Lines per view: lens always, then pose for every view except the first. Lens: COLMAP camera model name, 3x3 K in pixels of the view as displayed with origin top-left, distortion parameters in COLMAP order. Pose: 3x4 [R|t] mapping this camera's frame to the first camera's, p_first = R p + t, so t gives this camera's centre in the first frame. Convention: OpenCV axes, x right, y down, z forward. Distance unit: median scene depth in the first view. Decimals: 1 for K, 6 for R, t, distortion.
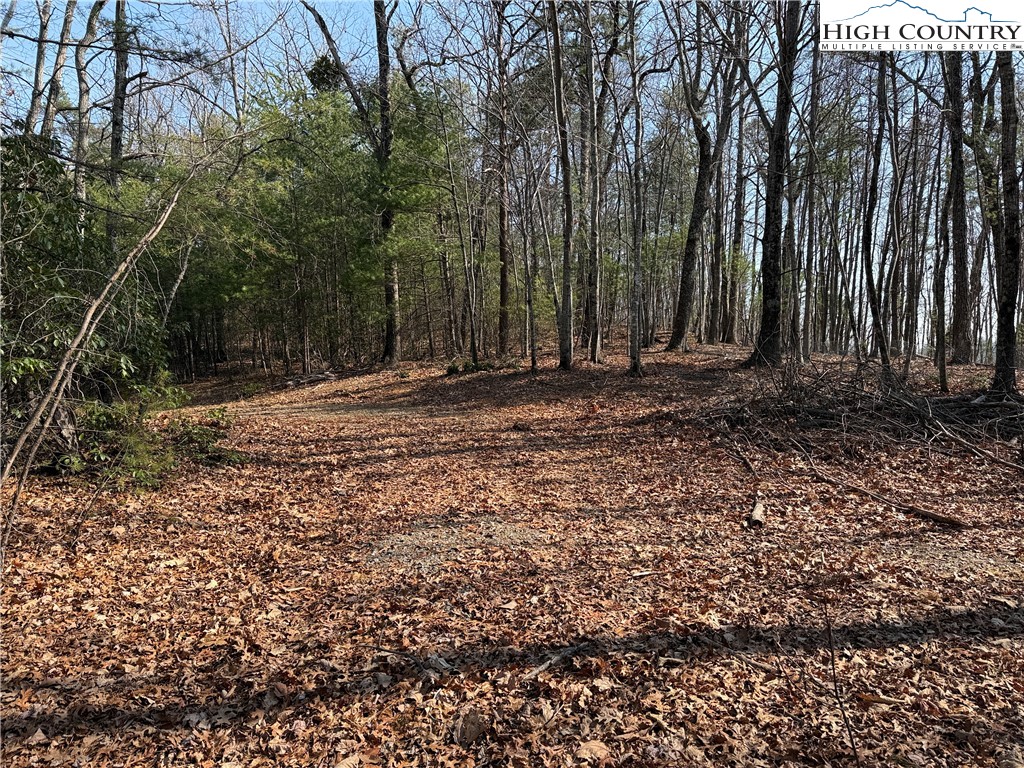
lens RADIAL K [[710.6, 0, 512.0], [0, 710.6, 384.0], [0, 0, 1]] dist [0.038442, -0.001545]
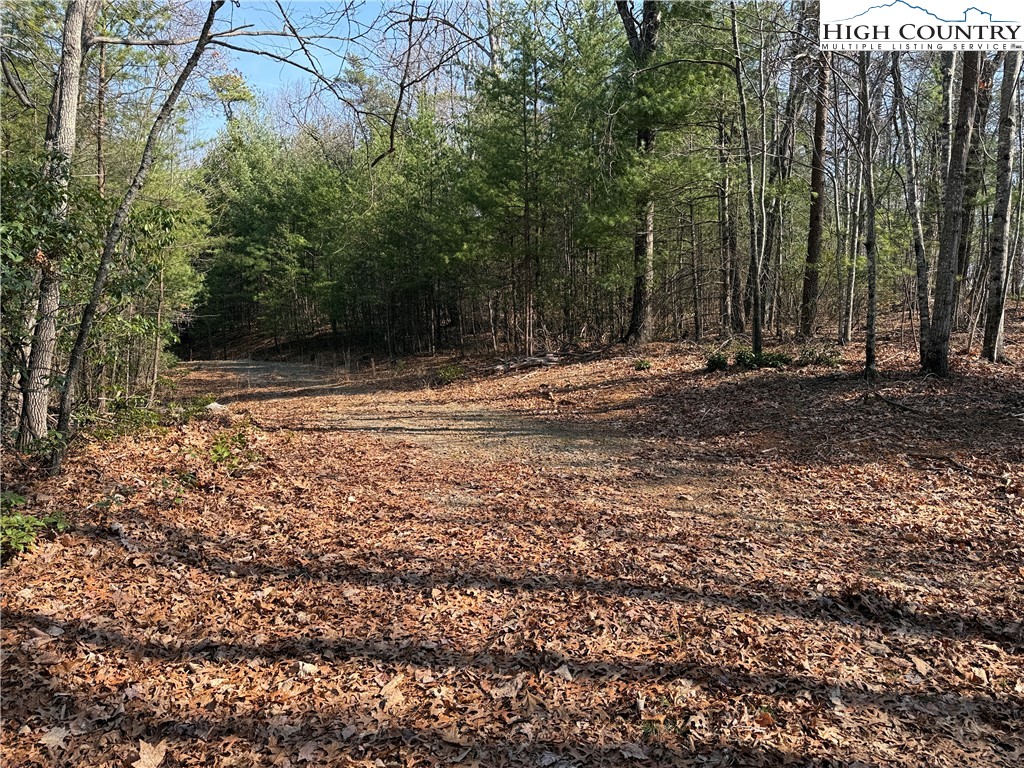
lens RADIAL K [[651.0, 0, 511.7], [0, 651.0, 406.2], [0, 0, 1]] dist [-0.000323, -0.042304]
pose [[0.910117, 0.072142, -0.408022, -0.011825], [-0.038881, 0.995251, 0.089244, -0.023266], [0.412522, -0.065358, 0.908600, 0.376316]]
